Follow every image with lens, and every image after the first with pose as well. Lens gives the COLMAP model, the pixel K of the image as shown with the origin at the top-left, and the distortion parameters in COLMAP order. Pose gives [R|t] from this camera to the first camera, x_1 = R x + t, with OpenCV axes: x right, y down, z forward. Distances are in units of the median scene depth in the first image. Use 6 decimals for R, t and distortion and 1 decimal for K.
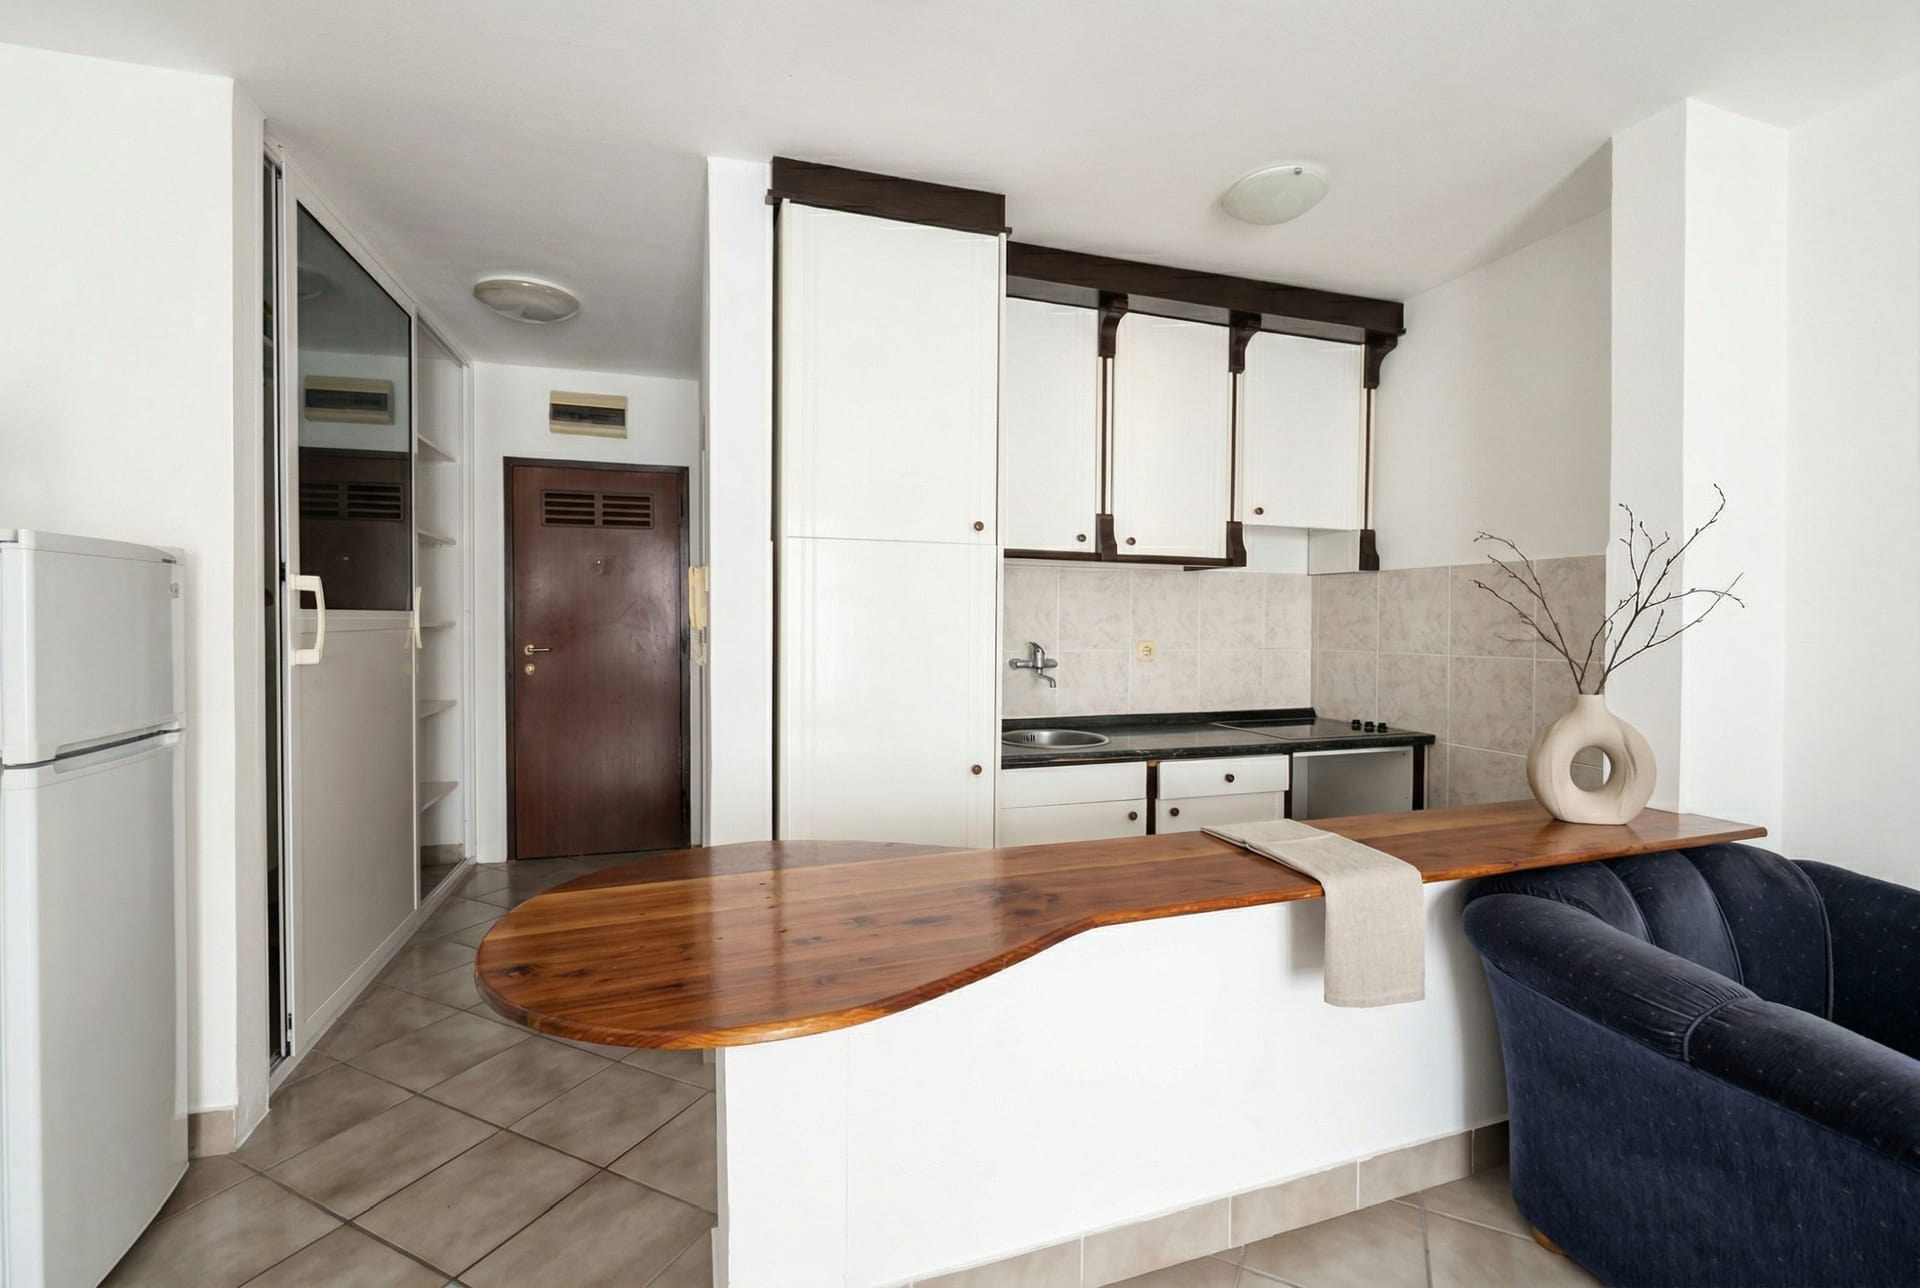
lens RADIAL K [[864.2, 0, 948.5], [0, 864.2, 645.7], [0, 0, 1]] dist [0.039115, 0.000124]
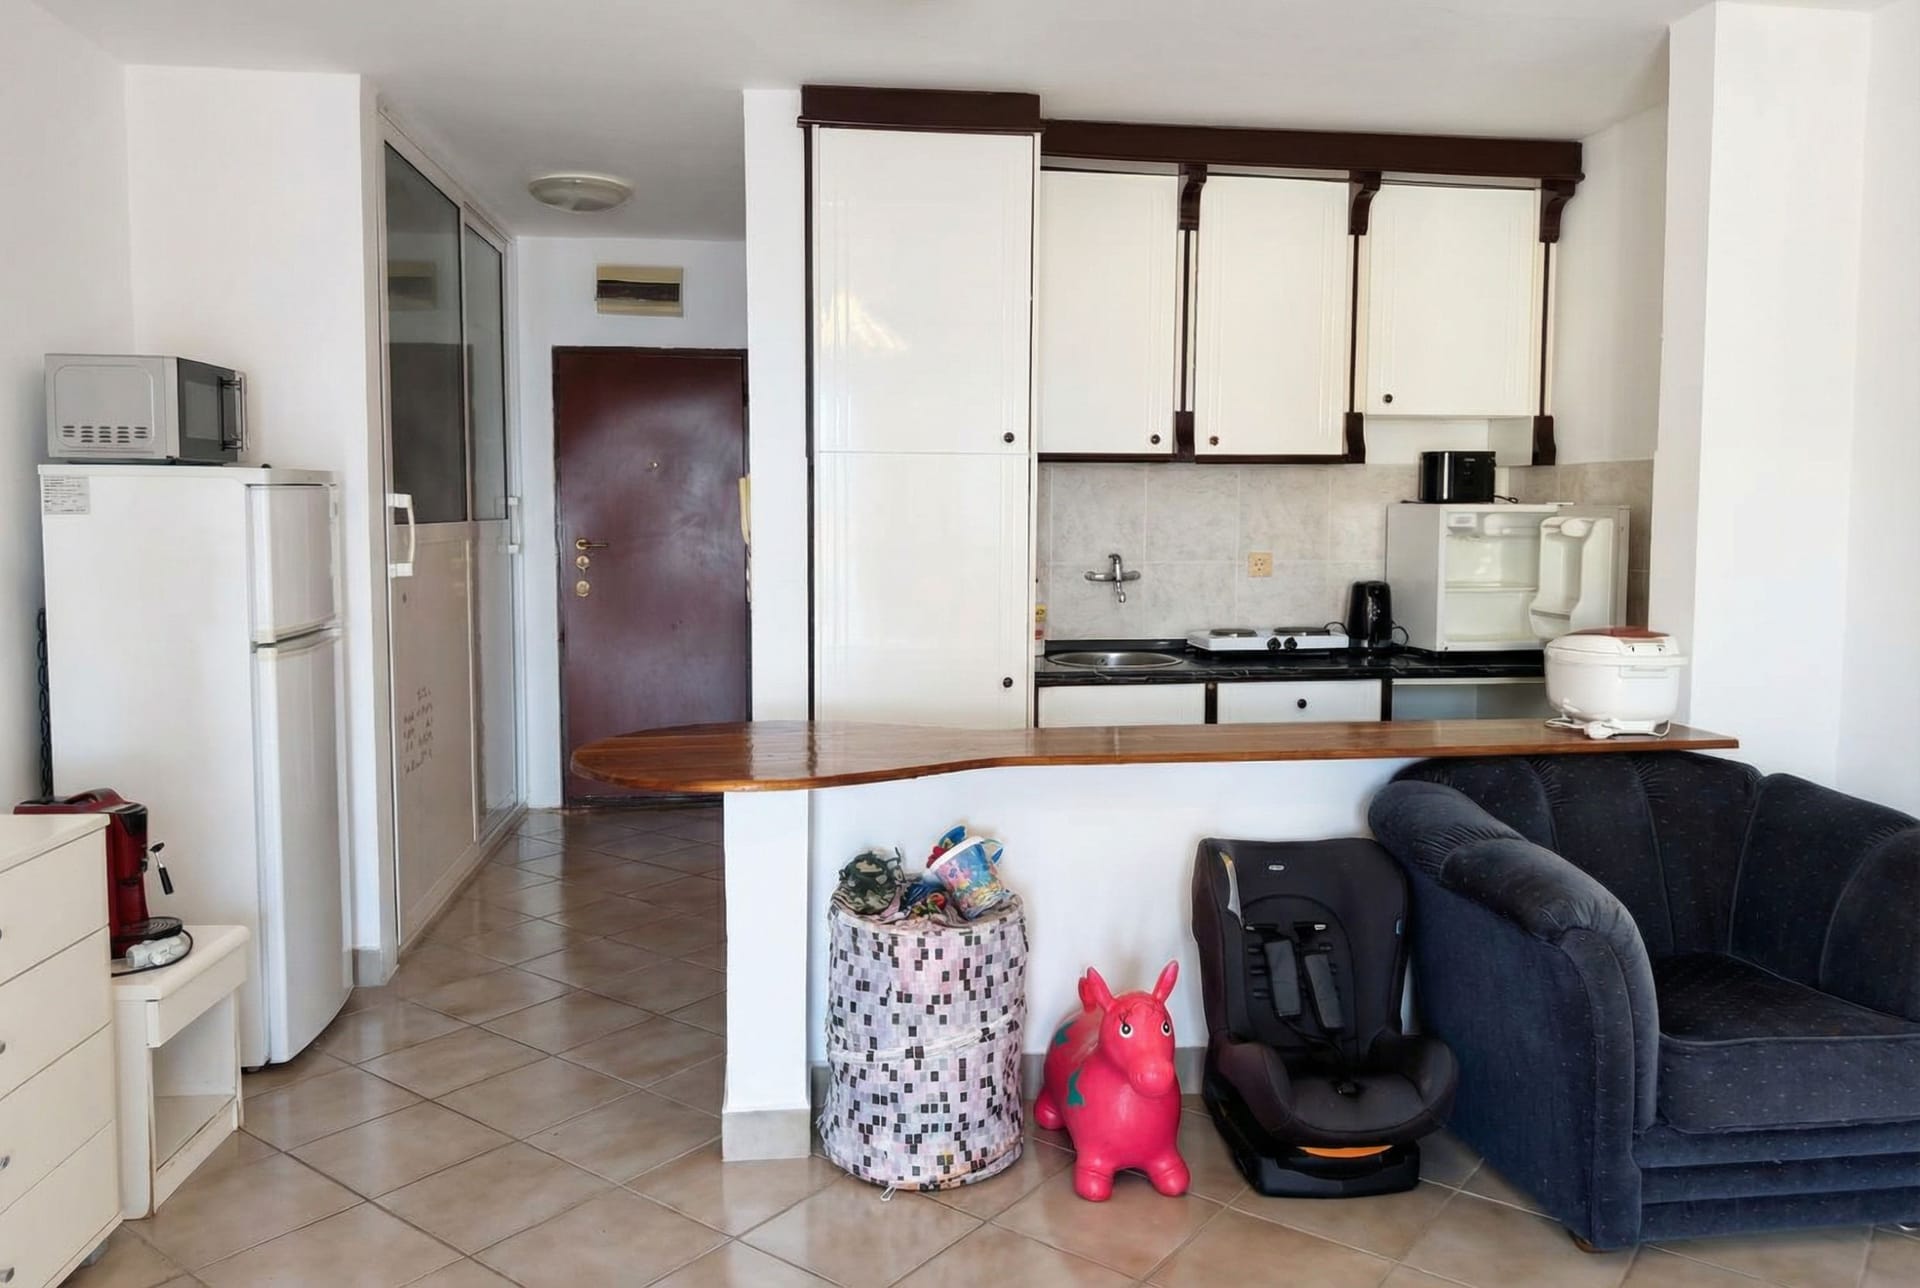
lens RADIAL K [[1361.2, 0, 957.0], [0, 1361.2, 641.6], [0, 0, 1]] dist [0.025940, -0.031213]
pose [[0.985188, 0.013662, -0.170933, 0.192746], [-0.001698, 0.997549, 0.069948, -0.011831], [0.171470, -0.068621, 0.982797, -0.436665]]
